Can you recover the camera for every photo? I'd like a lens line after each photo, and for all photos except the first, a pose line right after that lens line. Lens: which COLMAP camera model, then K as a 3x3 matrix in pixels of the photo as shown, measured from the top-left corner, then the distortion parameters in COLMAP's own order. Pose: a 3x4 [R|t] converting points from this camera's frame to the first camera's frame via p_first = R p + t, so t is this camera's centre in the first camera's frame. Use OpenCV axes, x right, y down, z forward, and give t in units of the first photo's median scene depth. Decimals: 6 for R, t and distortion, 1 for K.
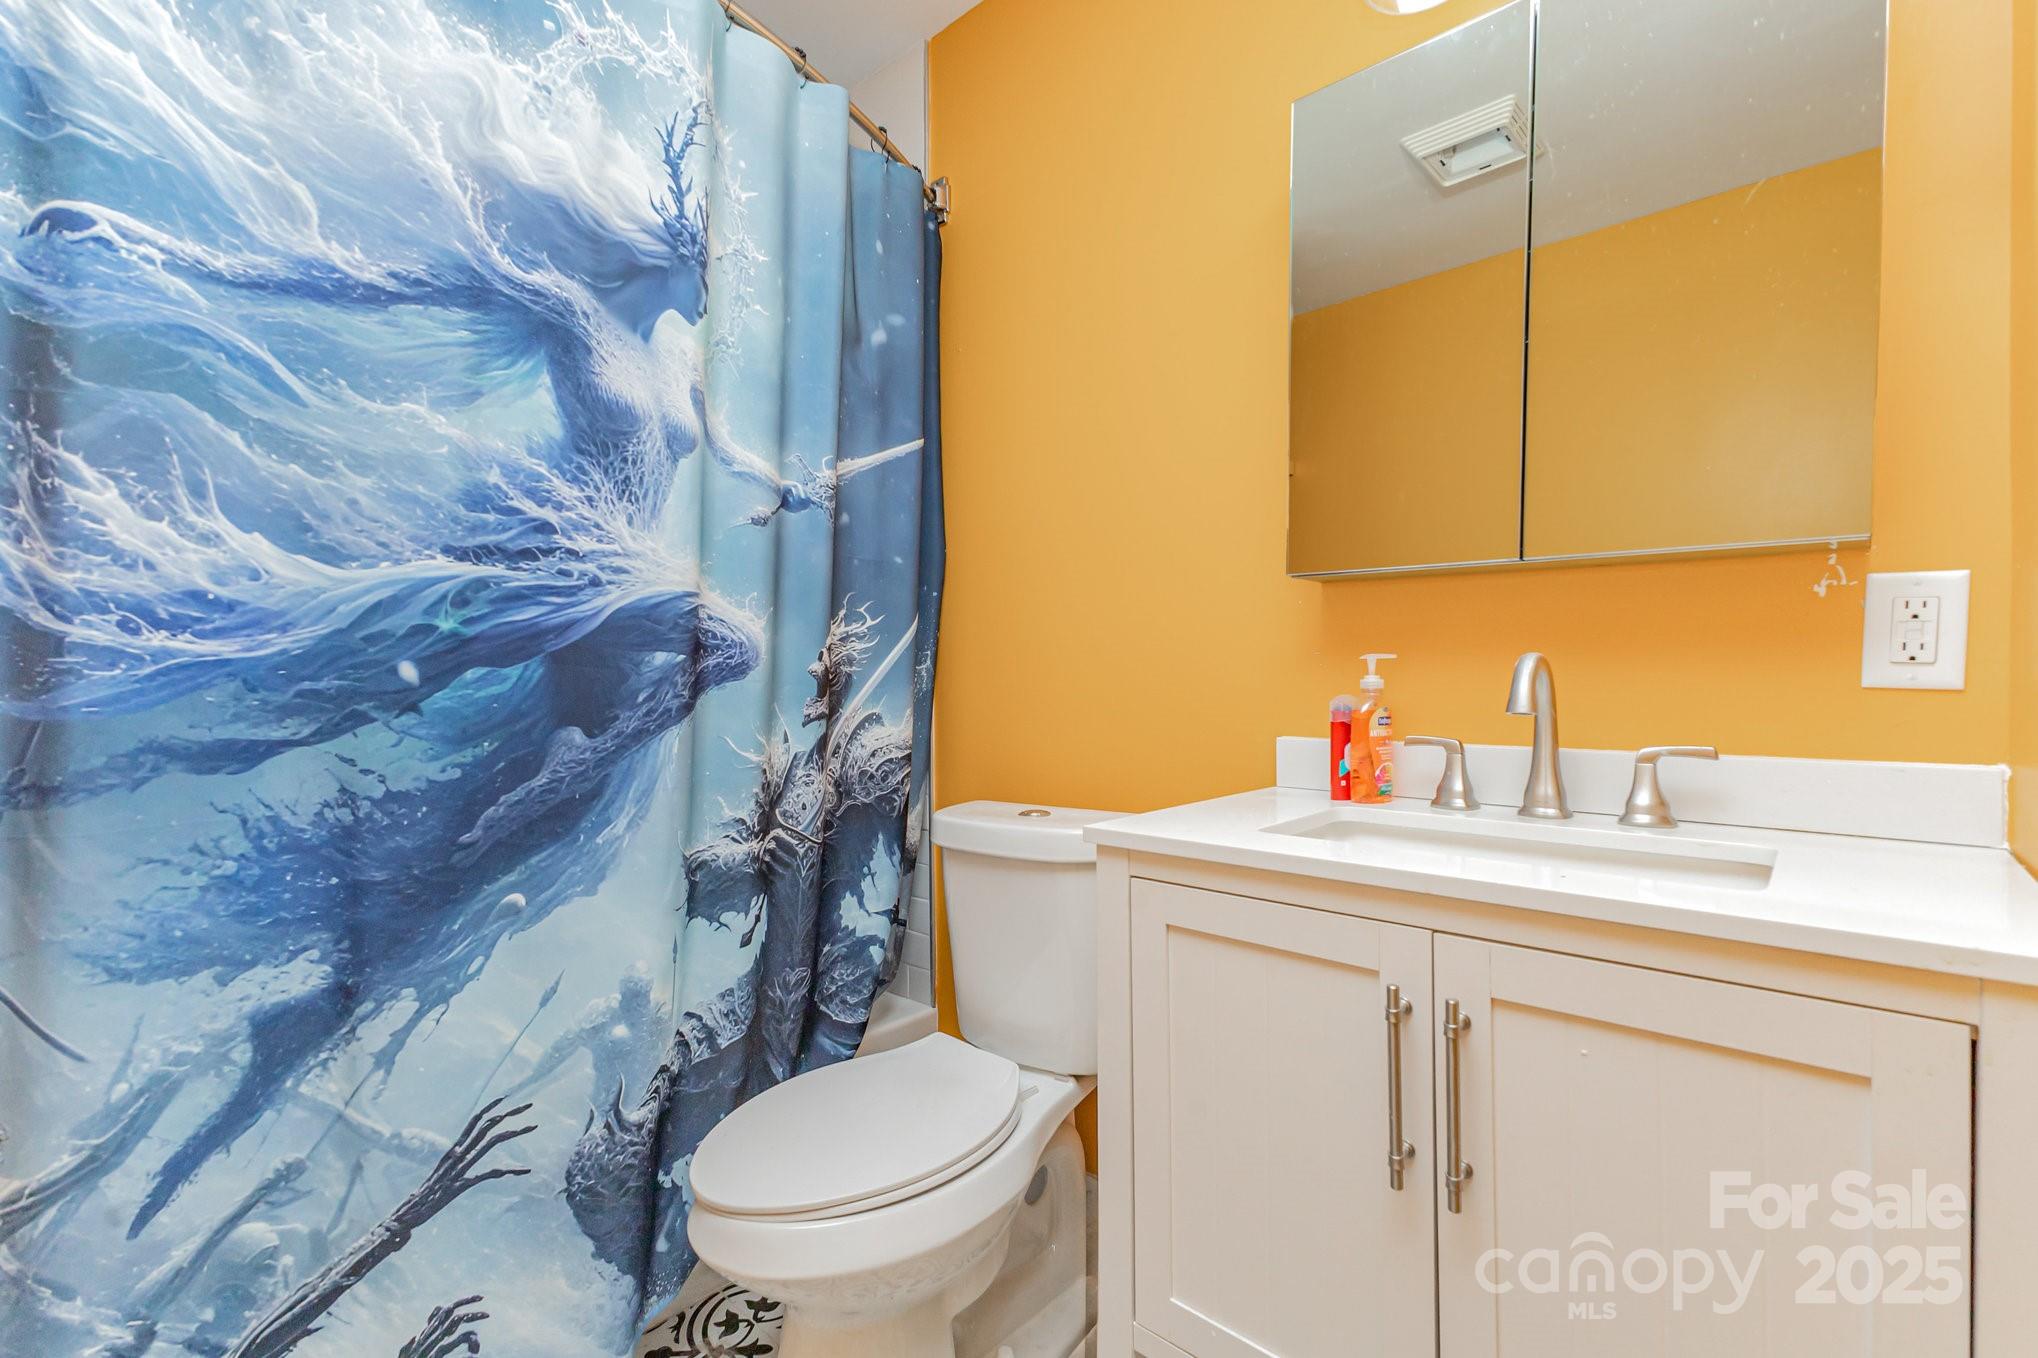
lens RADIAL K [[886.3, 0, 1021.6], [0, 886.3, 687.6], [0, 0, 1]] dist [0.013161, -0.001529]
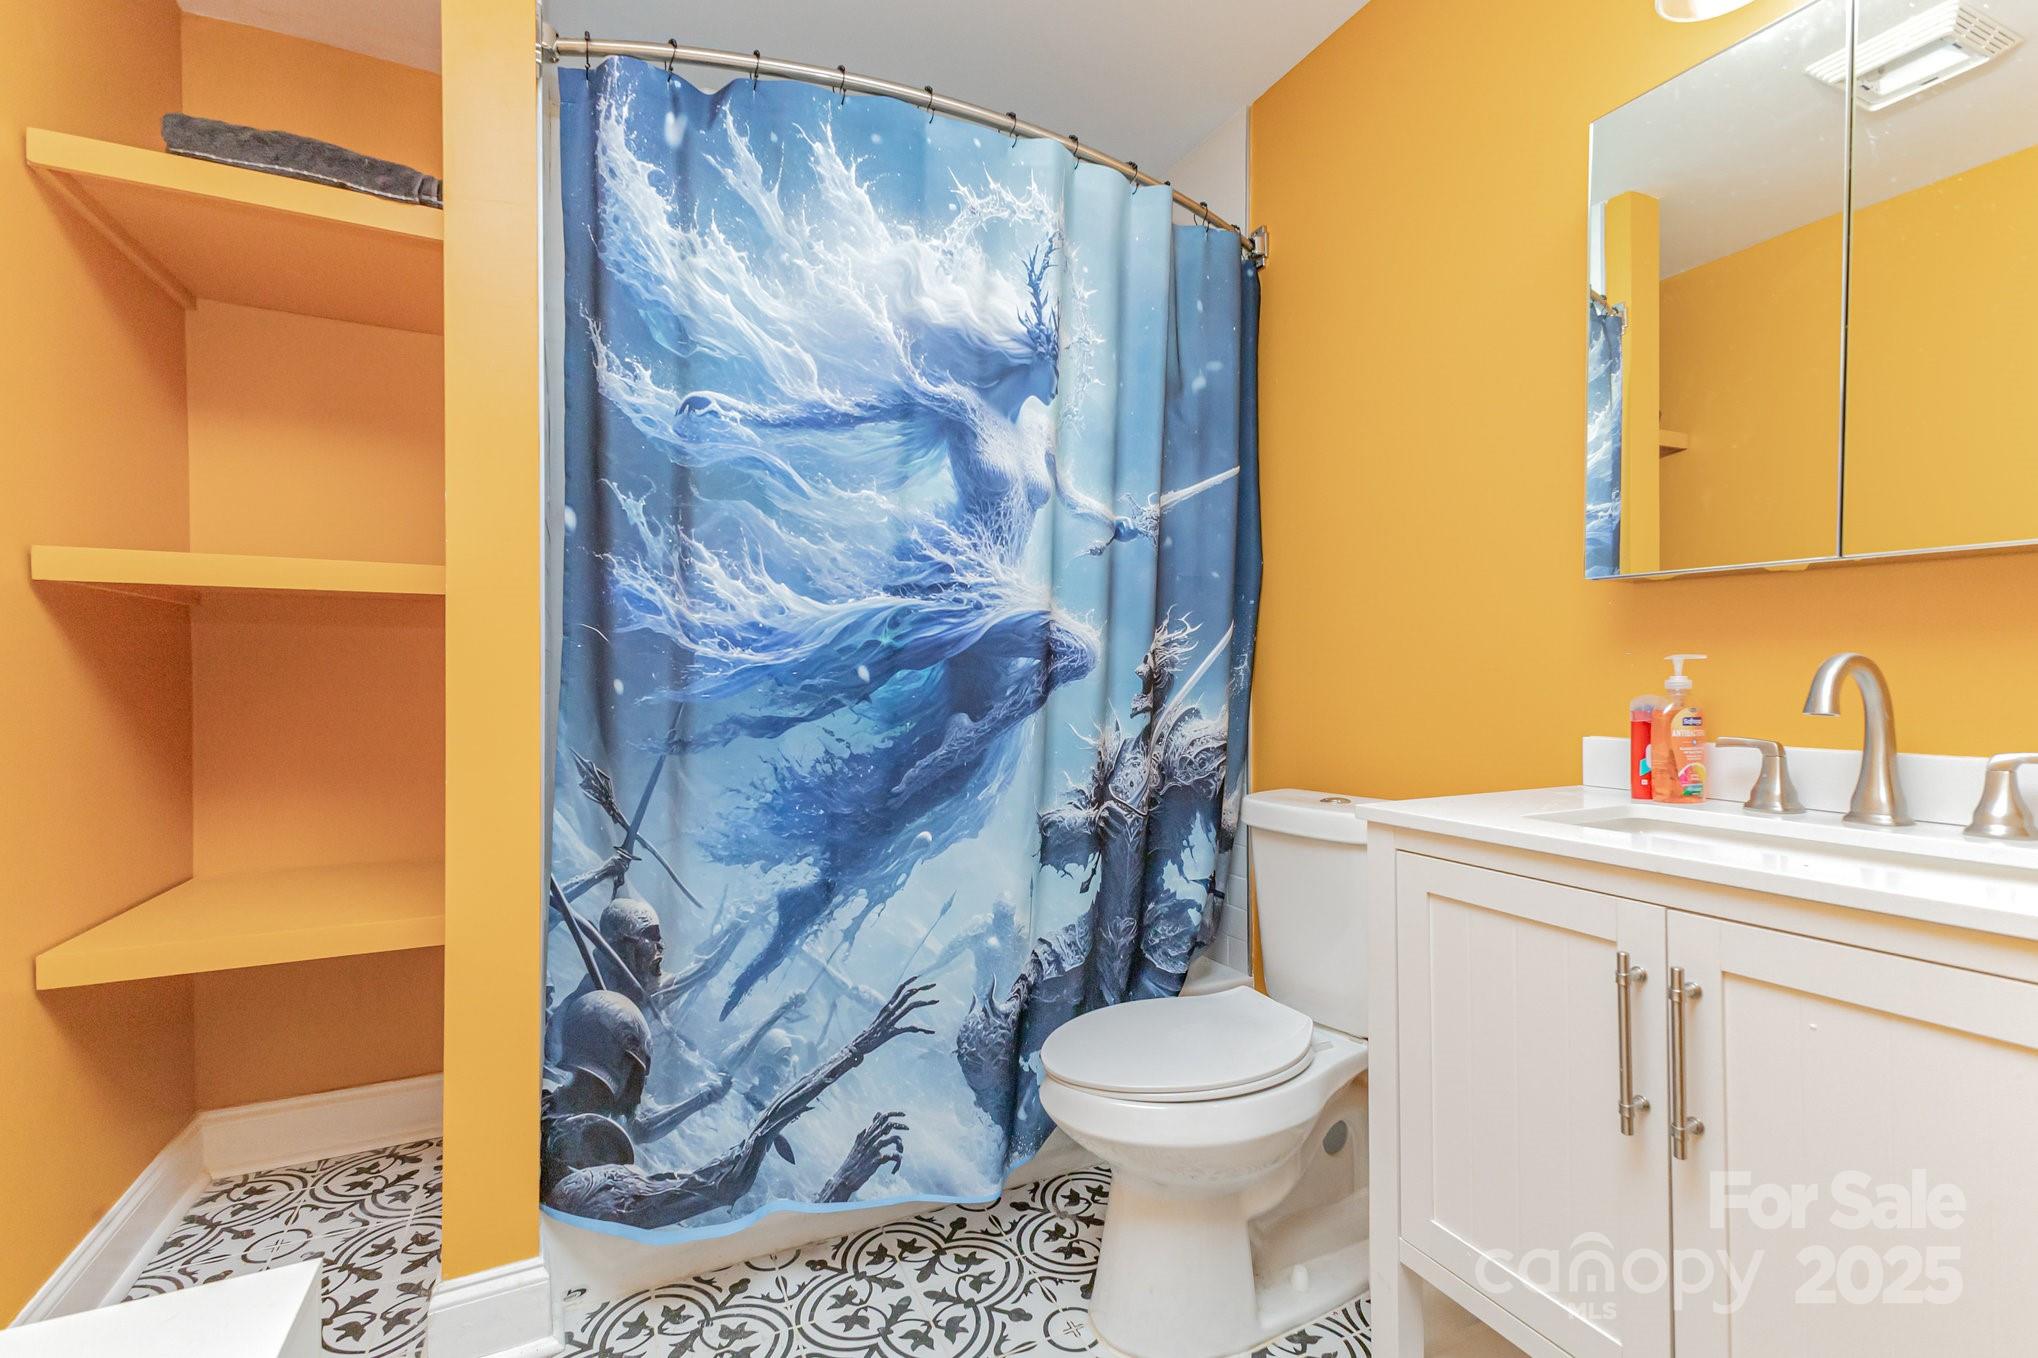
lens RADIAL K [[886.3, 0, 1021.6], [0, 886.3, 687.6], [0, 0, 1]] dist [0.013161, -0.001529]
pose [[0.925094, 0.006092, -0.379690, 0.098935], [-0.005887, 0.999981, 0.001700, 0.002262], [0.379693, 0.000663, 0.925112, -0.233084]]
